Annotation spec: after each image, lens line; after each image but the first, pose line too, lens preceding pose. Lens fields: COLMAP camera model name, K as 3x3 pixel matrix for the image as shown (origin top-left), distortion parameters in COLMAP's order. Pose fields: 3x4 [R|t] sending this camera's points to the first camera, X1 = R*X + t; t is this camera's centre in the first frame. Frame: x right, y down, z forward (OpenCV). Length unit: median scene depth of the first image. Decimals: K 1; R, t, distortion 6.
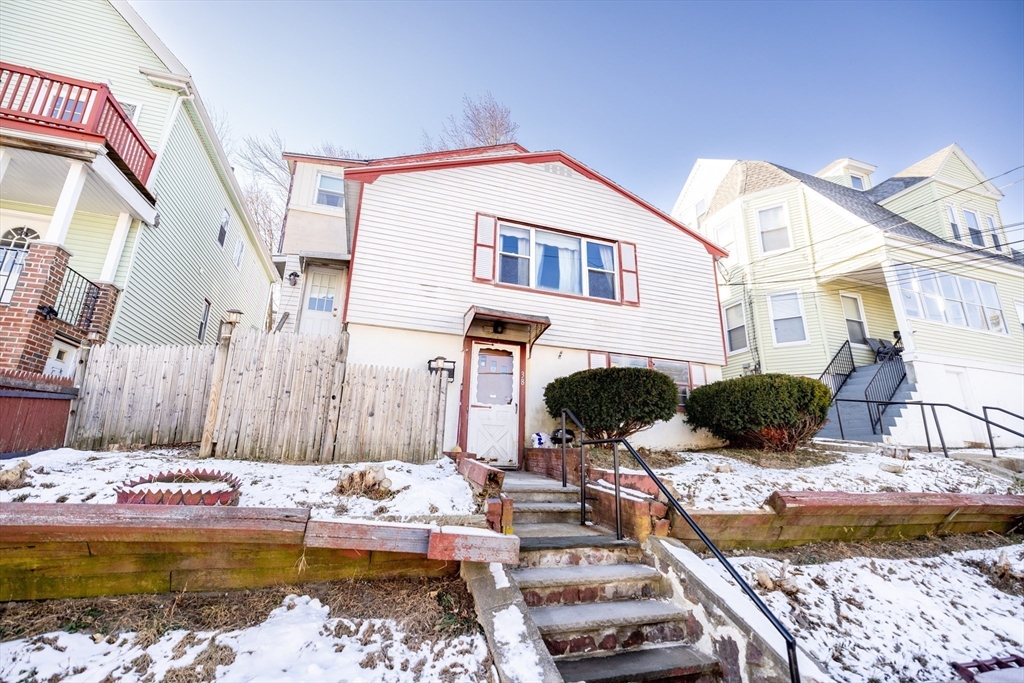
lens RADIAL K [[436.9, 0, 512.0], [0, 436.9, 341.5], [0, 0, 1]] dist [0.002705, 0.000222]
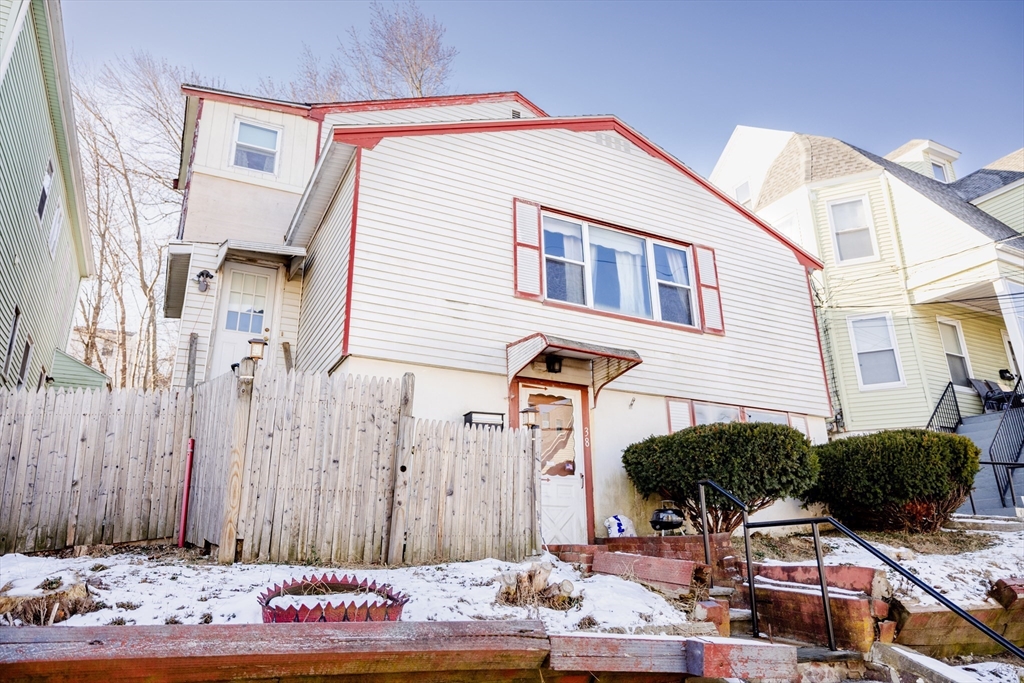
lens RADIAL K [[681.9, 0, 511.7], [0, 681.9, 336.0], [0, 0, 1]] dist [-0.001193, -0.001836]
pose [[0.987392, 0.018335, 0.157226, -0.270134], [-0.009612, 0.998381, -0.056063, -0.014675], [-0.157999, 0.053845, 0.985970, -0.065531]]
